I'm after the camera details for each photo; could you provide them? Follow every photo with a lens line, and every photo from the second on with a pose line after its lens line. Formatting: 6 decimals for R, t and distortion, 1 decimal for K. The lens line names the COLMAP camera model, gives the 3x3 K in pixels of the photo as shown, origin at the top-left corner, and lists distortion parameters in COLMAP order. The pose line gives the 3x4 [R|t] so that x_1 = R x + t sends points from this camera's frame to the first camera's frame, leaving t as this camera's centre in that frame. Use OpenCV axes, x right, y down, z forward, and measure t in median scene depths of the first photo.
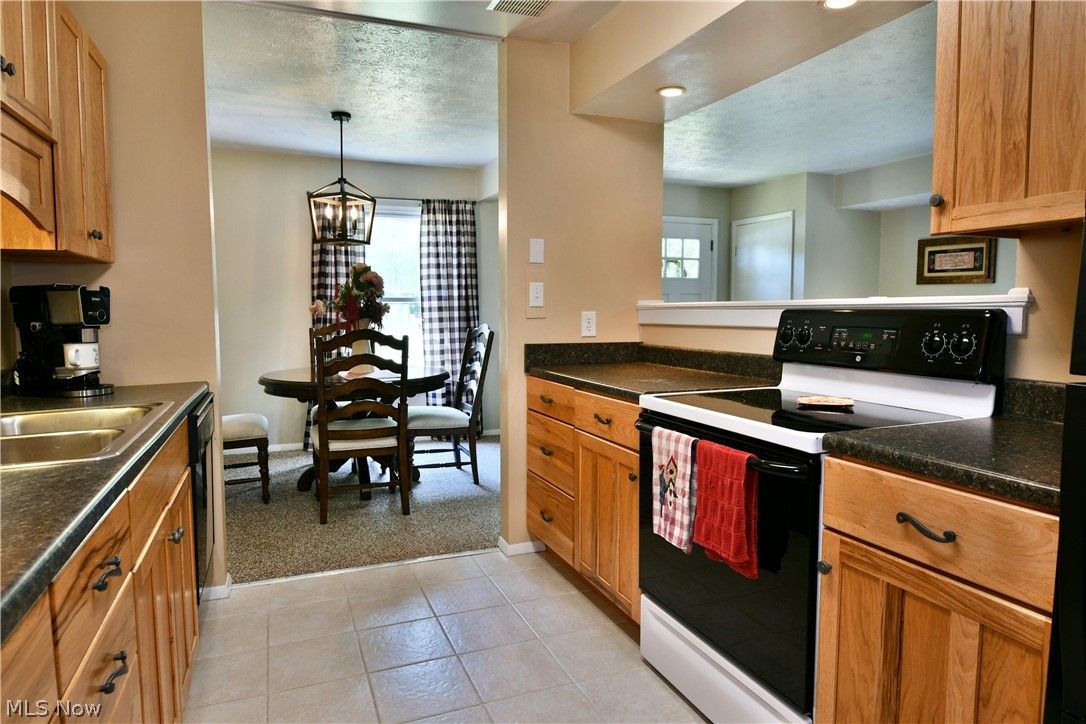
lens RADIAL K [[659.8, 0, 541.3], [0, 659.8, 358.7], [0, 0, 1]] dist [-0.009336, -0.006477]
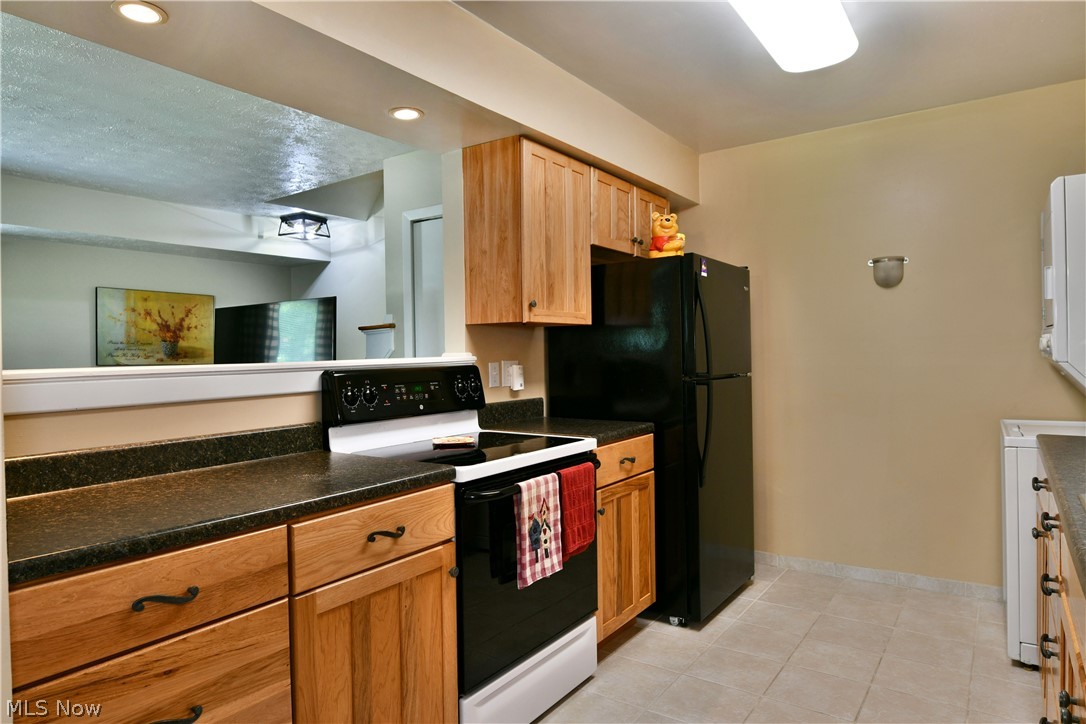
lens RADIAL K [[670.5, 0, 537.2], [0, 670.5, 346.3], [0, 0, 1]] dist [-0.013058, -0.003668]
pose [[-0.529040, 0.021346, 0.848328, -0.322612], [0.085670, 0.995920, 0.028366, -0.060006], [-0.844261, 0.087683, -0.528710, 0.670977]]
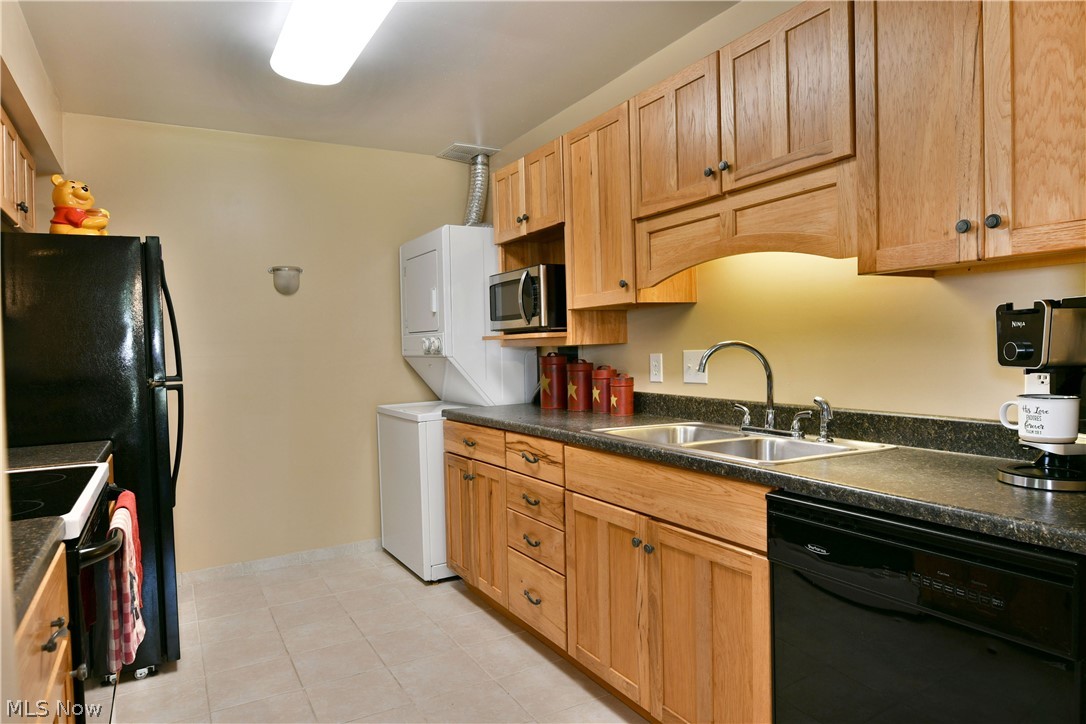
lens RADIAL K [[658.0, 0, 560.1], [0, 658.0, 359.0], [0, 0, 1]] dist [-0.009443, -0.000805]
pose [[-0.990565, 0.033566, -0.132871, -0.106995], [0.020568, 0.994972, 0.098016, -0.064492], [0.135493, 0.094358, -0.986275, 0.788163]]
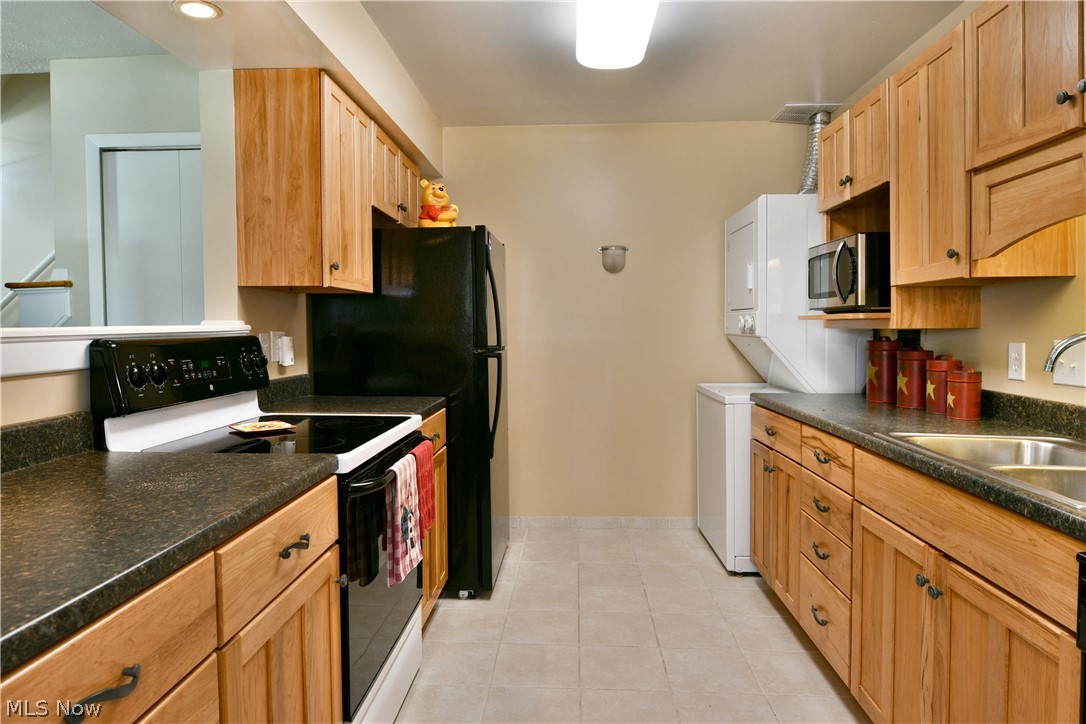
lens RADIAL K [[668.0, 0, 548.0], [0, 668.0, 341.7], [0, 0, 1]] dist [-0.013296, -0.003237]
pose [[-0.904858, -0.005928, 0.425673, -0.180352], [0.036741, 0.995085, 0.091958, -0.064285], [-0.424126, 0.098848, -0.900192, 0.762438]]
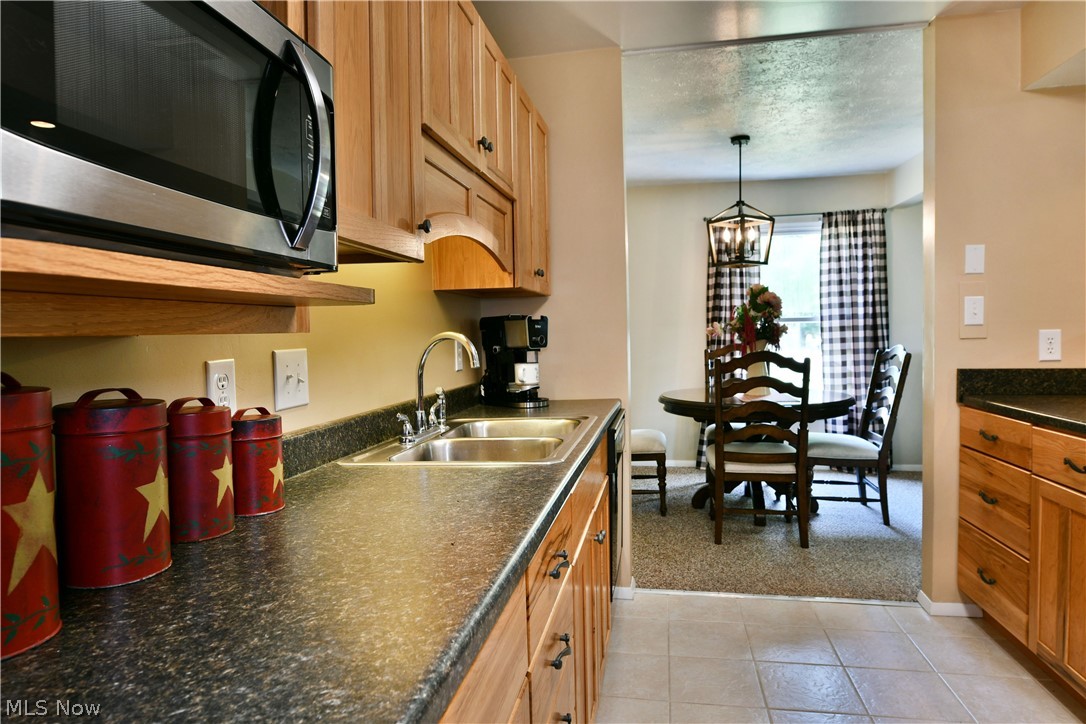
lens RADIAL K [[659.8, 0, 541.3], [0, 659.8, 358.7], [0, 0, 1]] dist [-0.009336, -0.006477]
pose [[0.841639, 0.006162, -0.540006, -0.013027], [-0.022798, 0.999449, -0.024128, -0.001746], [0.539560, 0.032619, 0.841315, -0.003086]]
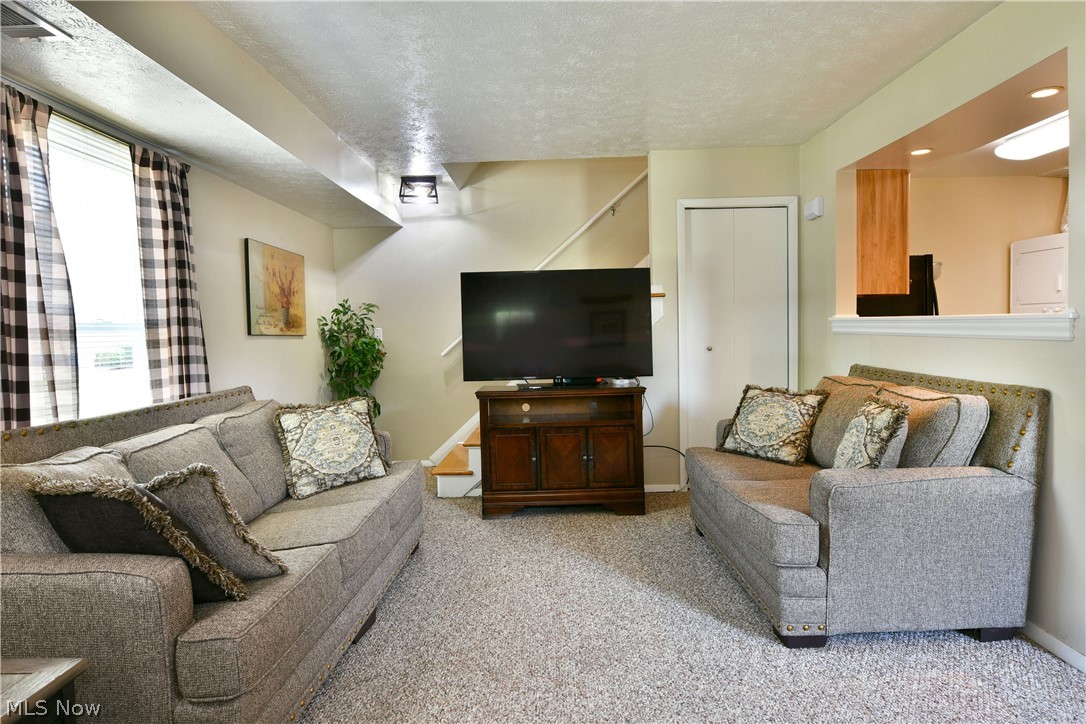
lens RADIAL K [[675.8, 0, 535.8], [0, 675.8, 360.1], [0, 0, 1]] dist [-0.001293, -0.005830]
pose [[-0.916531, 0.005108, 0.399931, 0.315172], [0.056134, 0.991664, 0.115978, -0.113460], [-0.396005, 0.128747, -0.909178, 1.447351]]
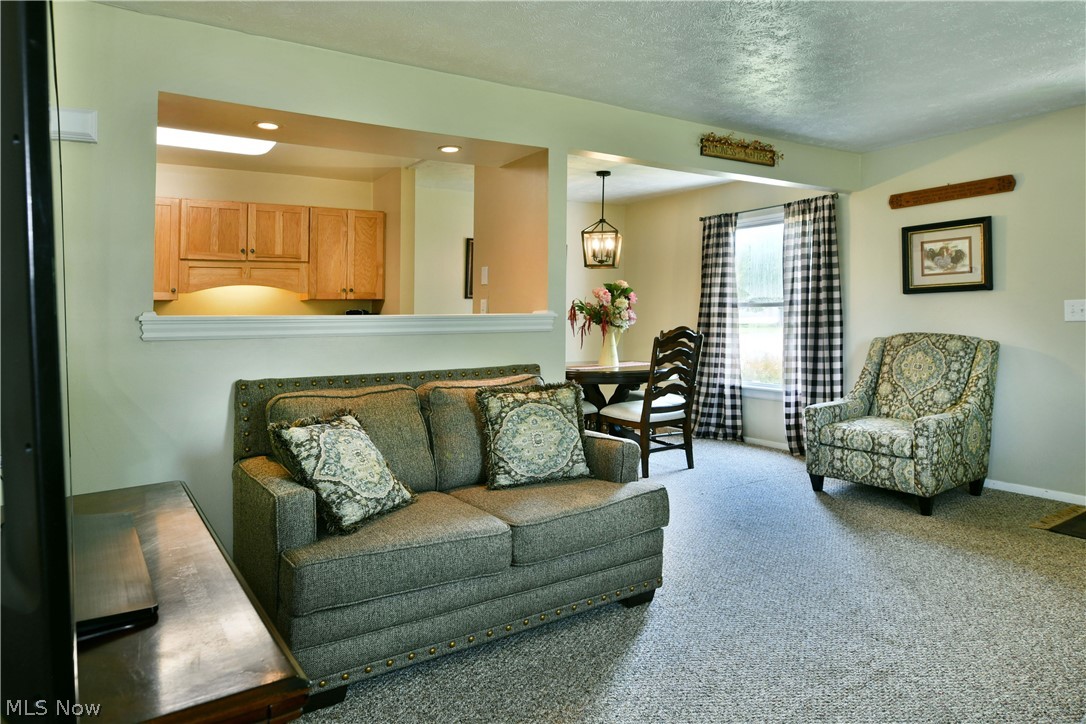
lens RADIAL K [[663.1, 0, 477.1], [0, 663.1, 347.5], [0, 0, 1]] dist [-0.015734, -0.002278]
pose [[0.102546, 0.049319, -0.993505, 1.015604], [-0.059123, 0.997307, 0.043405, -0.051809], [0.992970, 0.054288, 0.105185, 0.573305]]
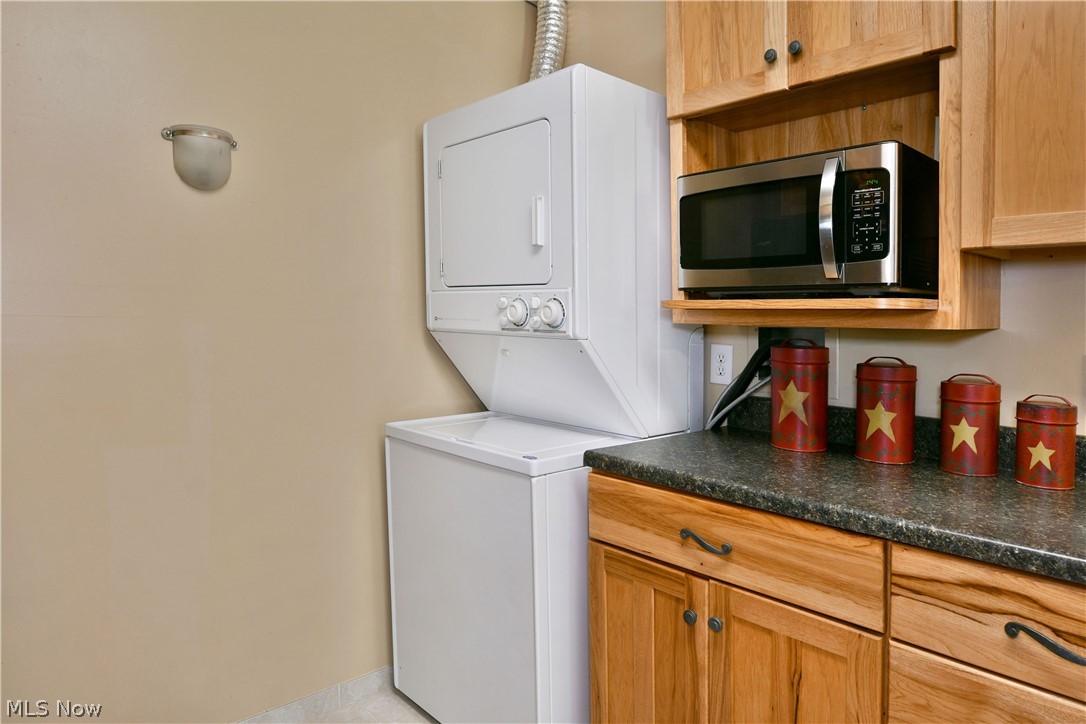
lens RADIAL K [[675.8, 0, 535.8], [0, 675.8, 360.1], [0, 0, 1]] dist [-0.001293, -0.005830]
pose [[-0.948508, -0.001560, -0.316750, 0.064894], [-0.045337, 0.990360, 0.130884, -0.030917], [0.313492, 0.138505, -0.939435, 0.364653]]
